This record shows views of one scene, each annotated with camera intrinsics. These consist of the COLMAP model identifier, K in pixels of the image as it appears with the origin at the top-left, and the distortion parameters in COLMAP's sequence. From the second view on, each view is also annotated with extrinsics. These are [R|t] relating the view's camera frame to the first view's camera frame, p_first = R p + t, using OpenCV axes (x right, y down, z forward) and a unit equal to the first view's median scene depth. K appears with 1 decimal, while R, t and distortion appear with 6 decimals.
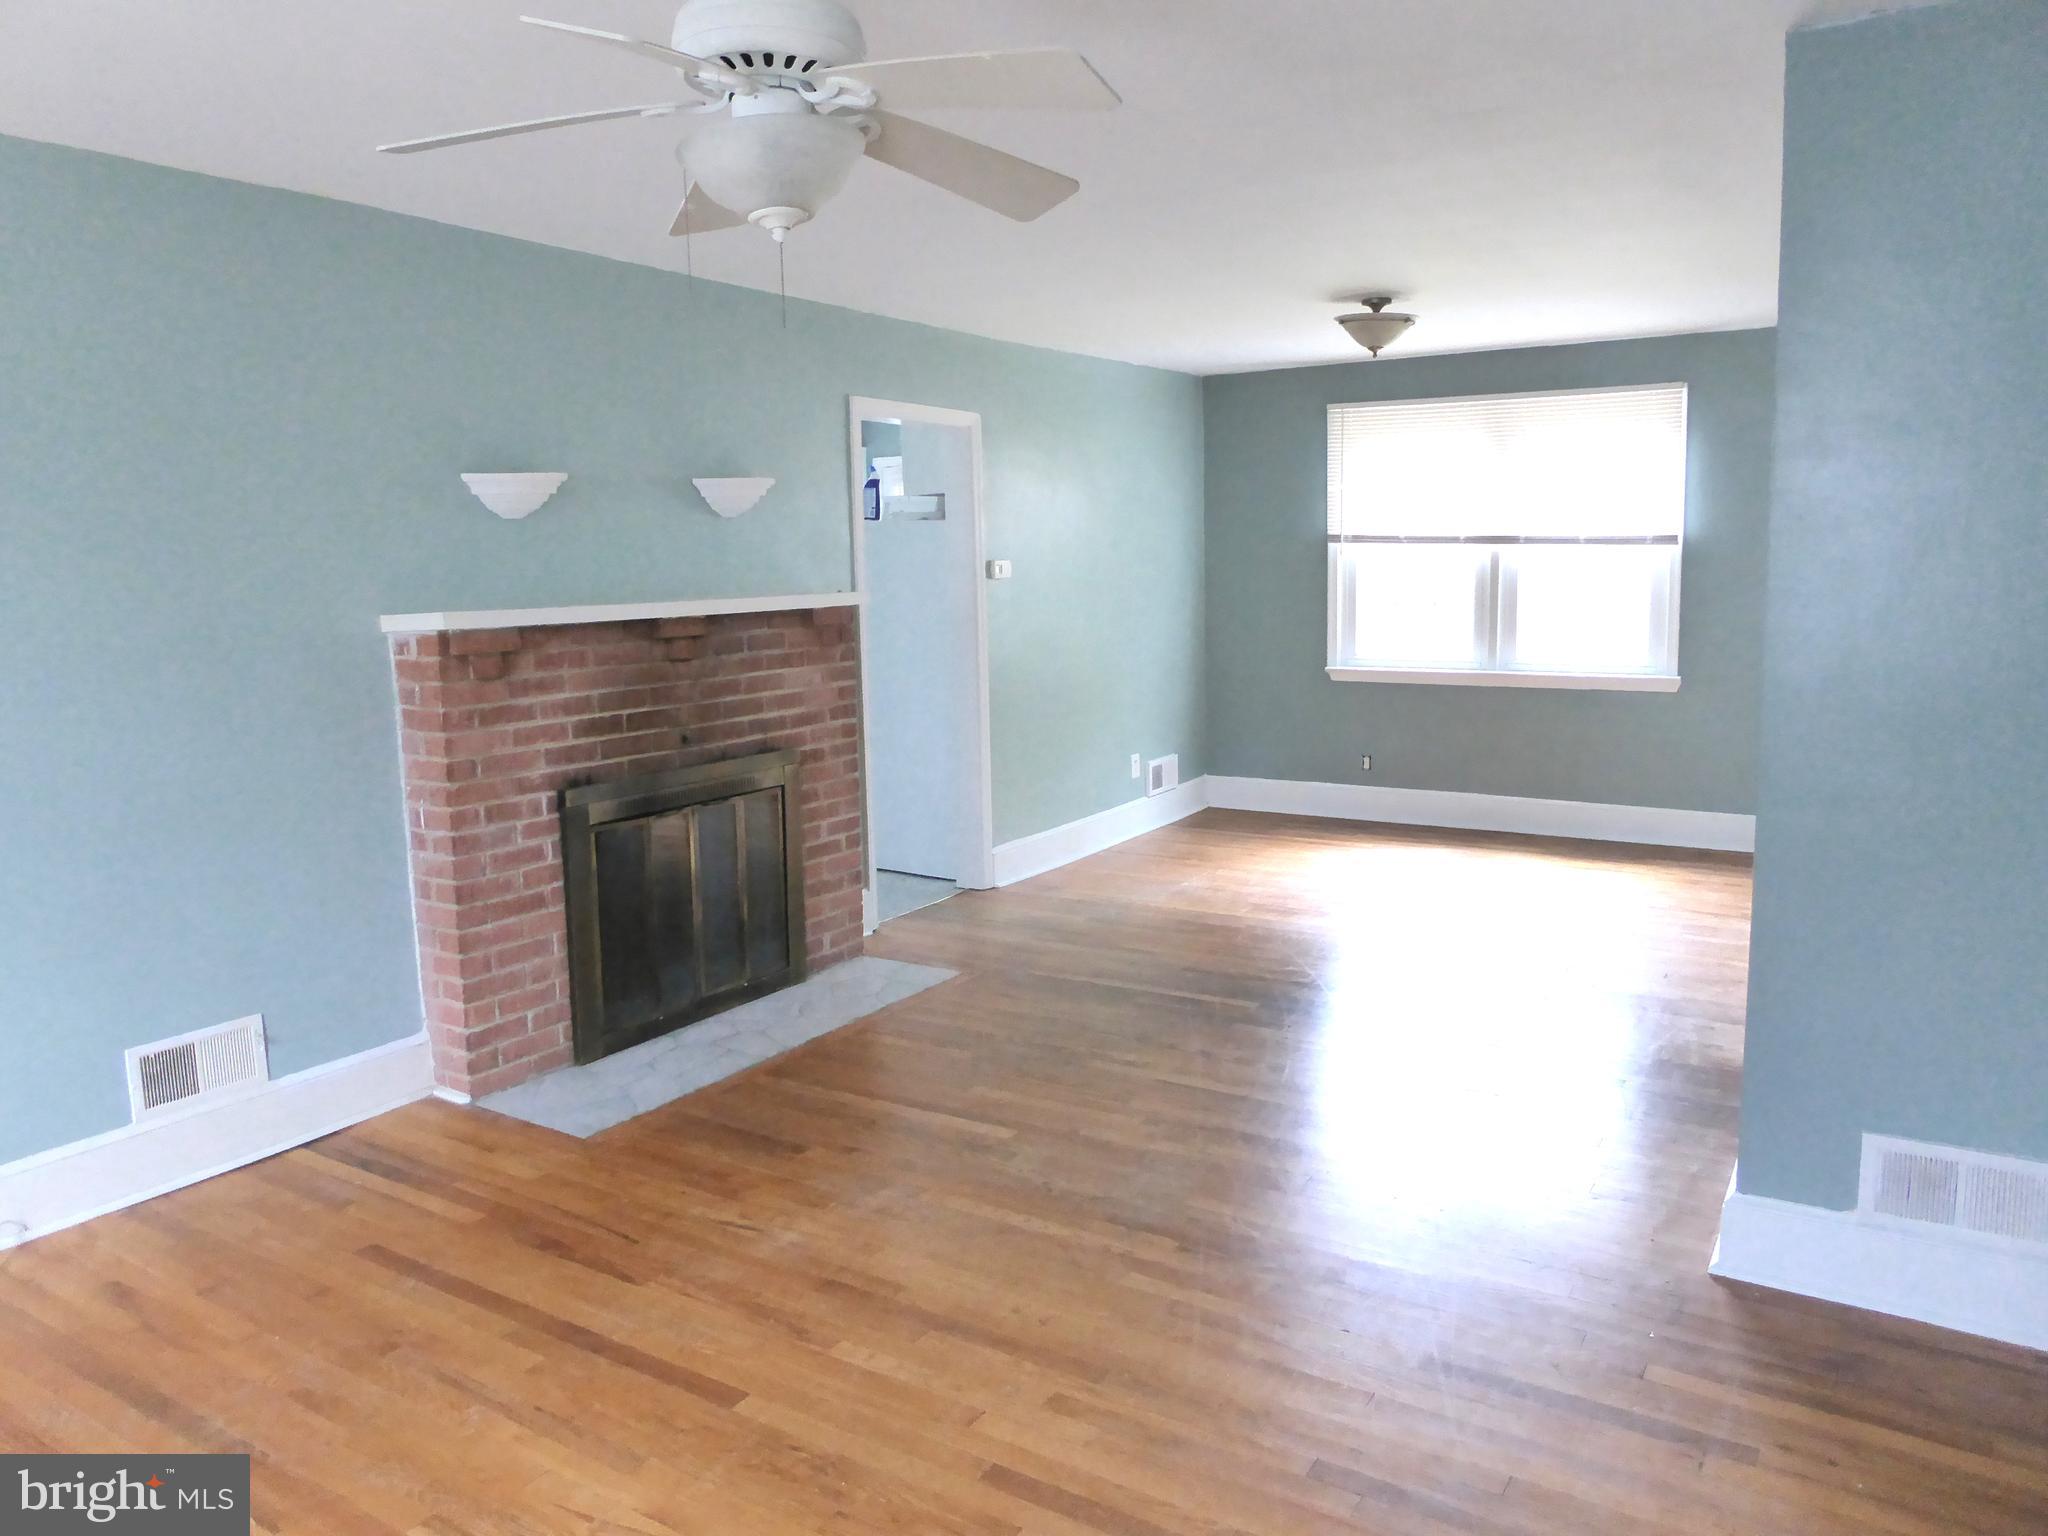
lens RADIAL K [[1456.0, 0, 1010.9], [0, 1456.0, 757.8], [0, 0, 1]] dist [-0.033766, 0.001548]
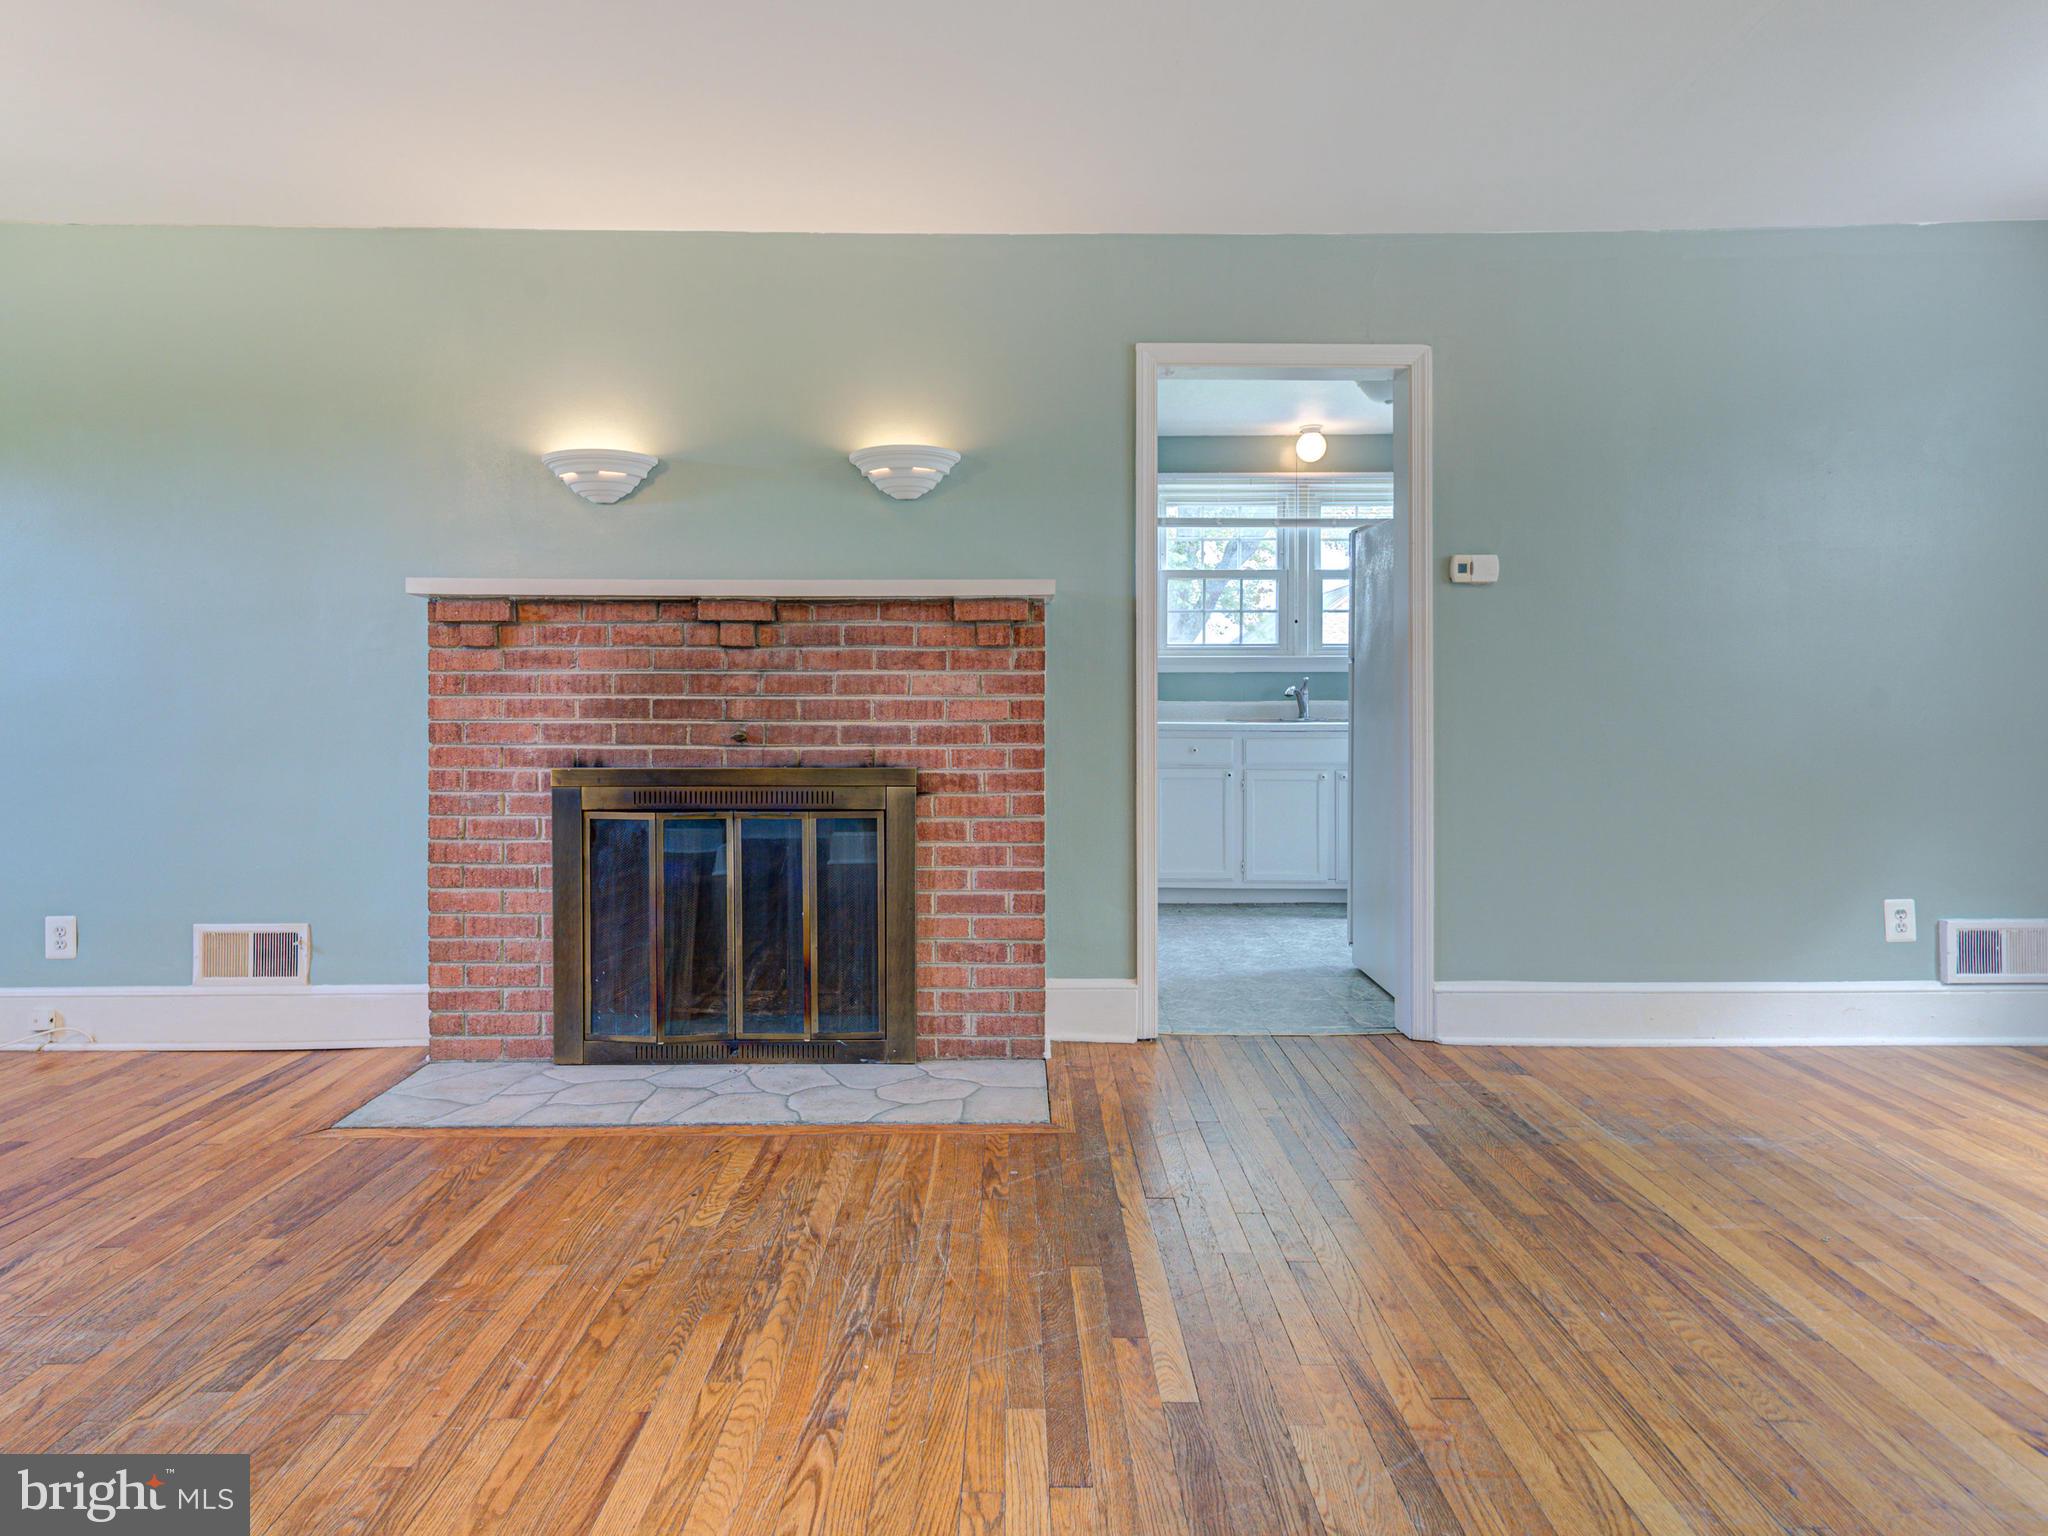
lens RADIAL K [[1121.6, 0, 1020.9], [0, 1121.6, 708.6], [0, 0, 1]] dist [0.024655, -0.000713]
pose [[0.543345, 0.028635, -0.839021, 0.482671], [-0.126213, 0.990845, -0.047918, -0.020082], [0.829967, 0.131931, 0.541985, 0.831391]]
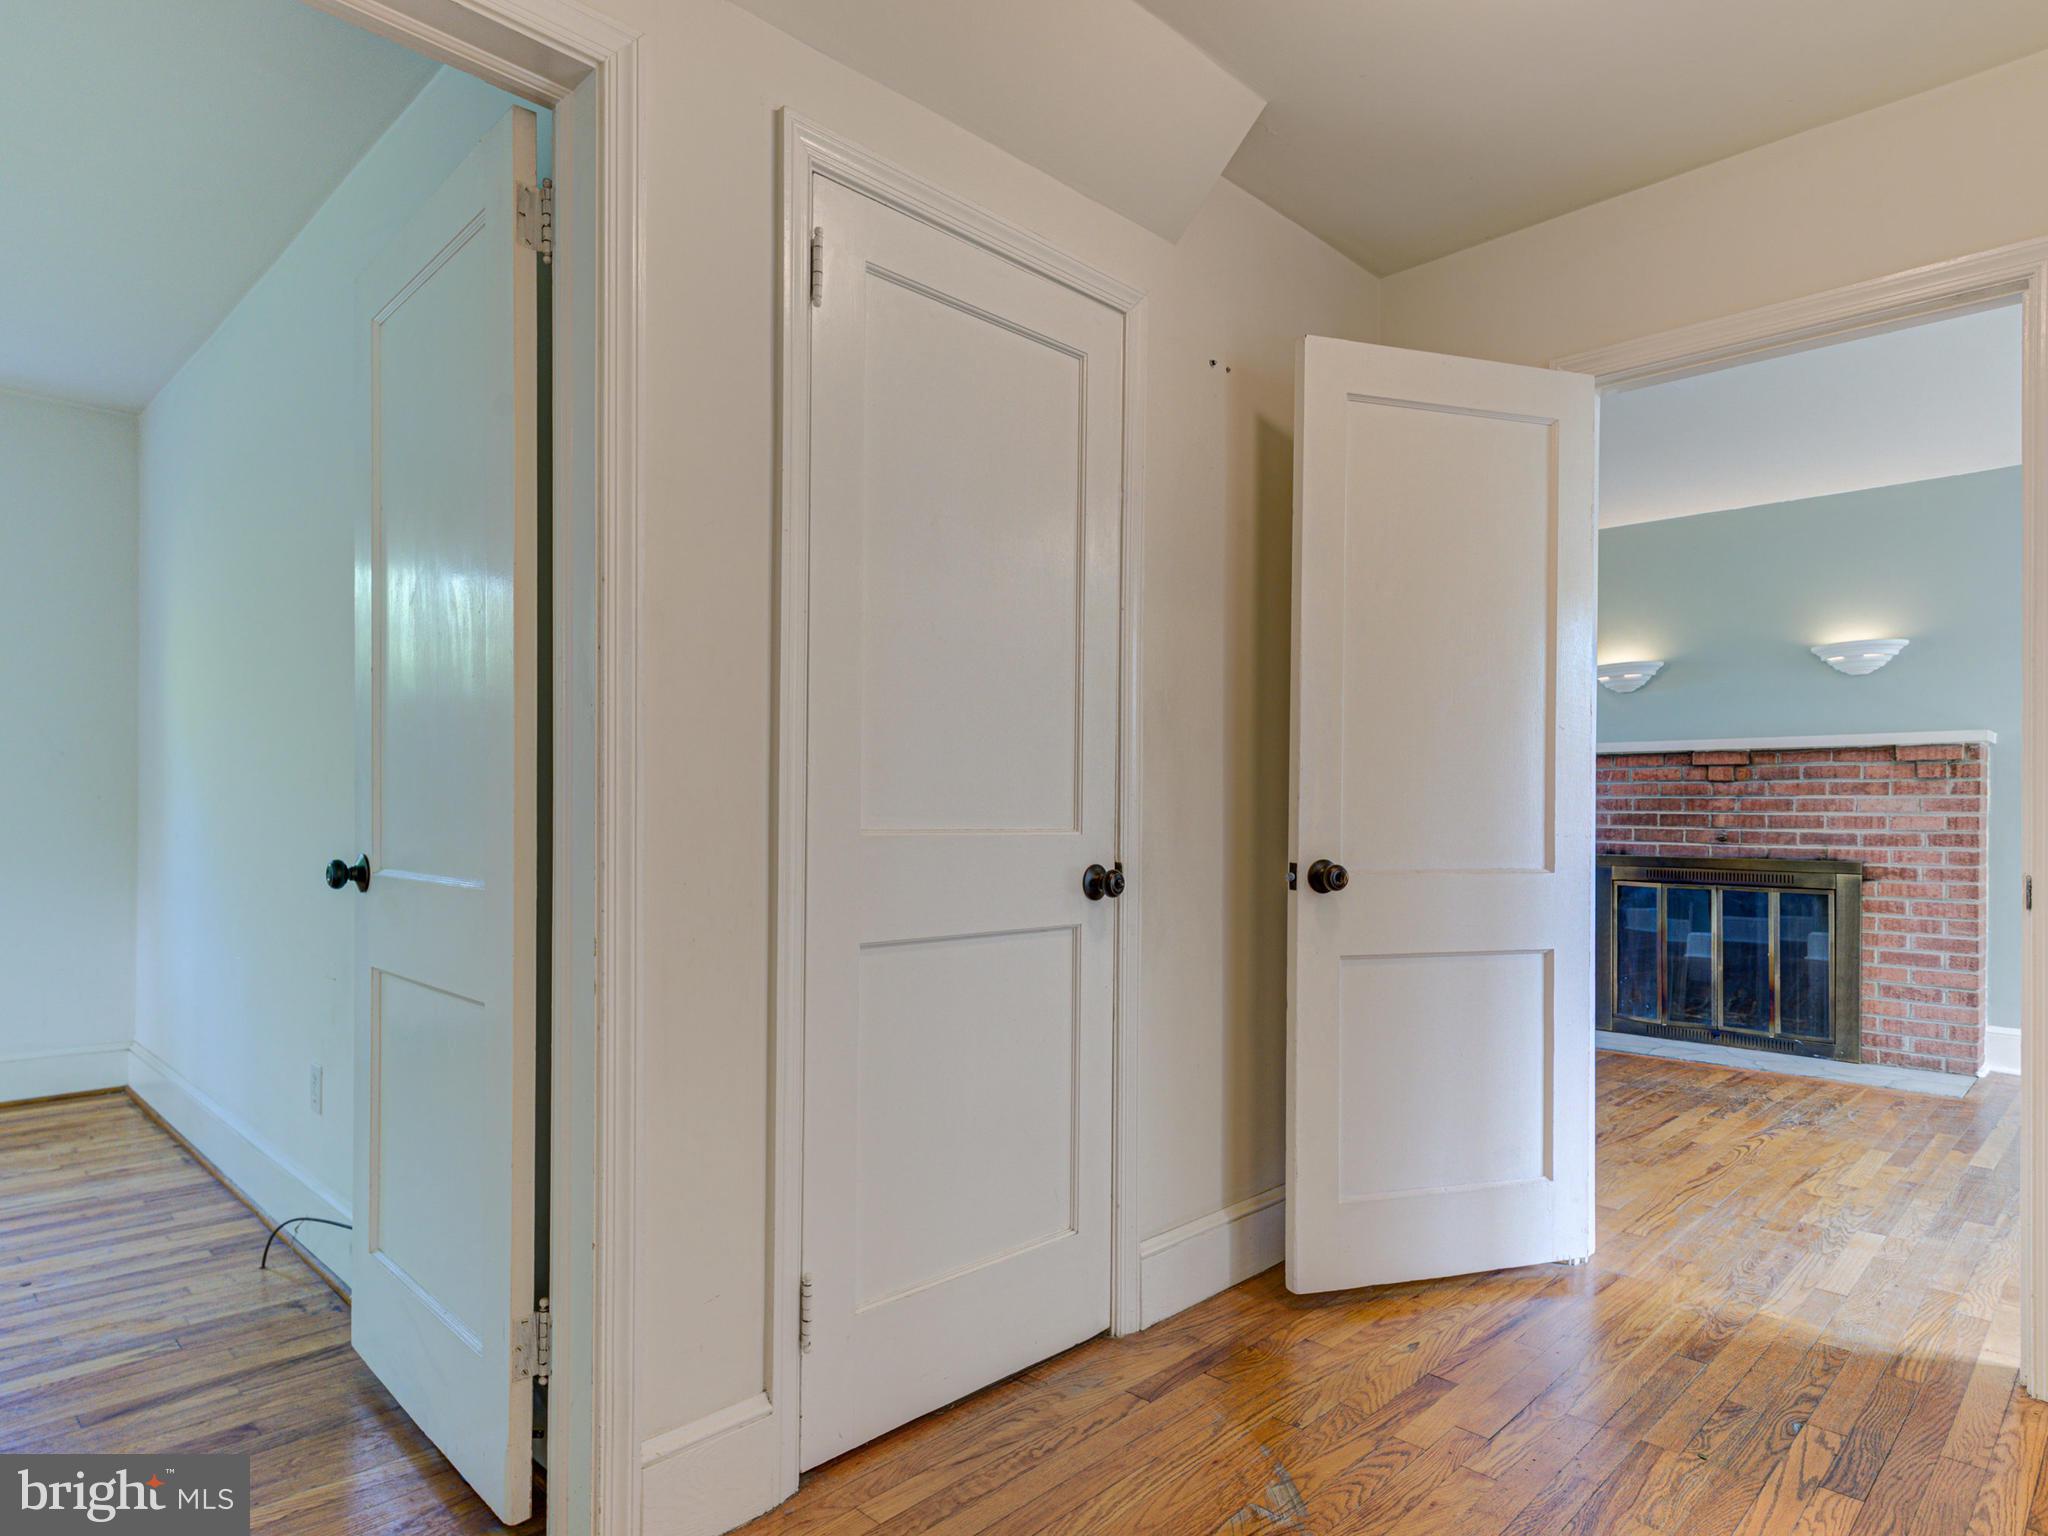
lens RADIAL K [[1176.8, 0, 948.1], [0, 1176.8, 813.3], [0, 0, 1]] dist [0.006358, -0.000916]
pose [[-0.242623, 0.022136, -0.969868, 1.144800], [-0.134040, 0.989386, 0.056113, -0.000343], [0.960816, 0.143615, -0.237081, 0.595921]]
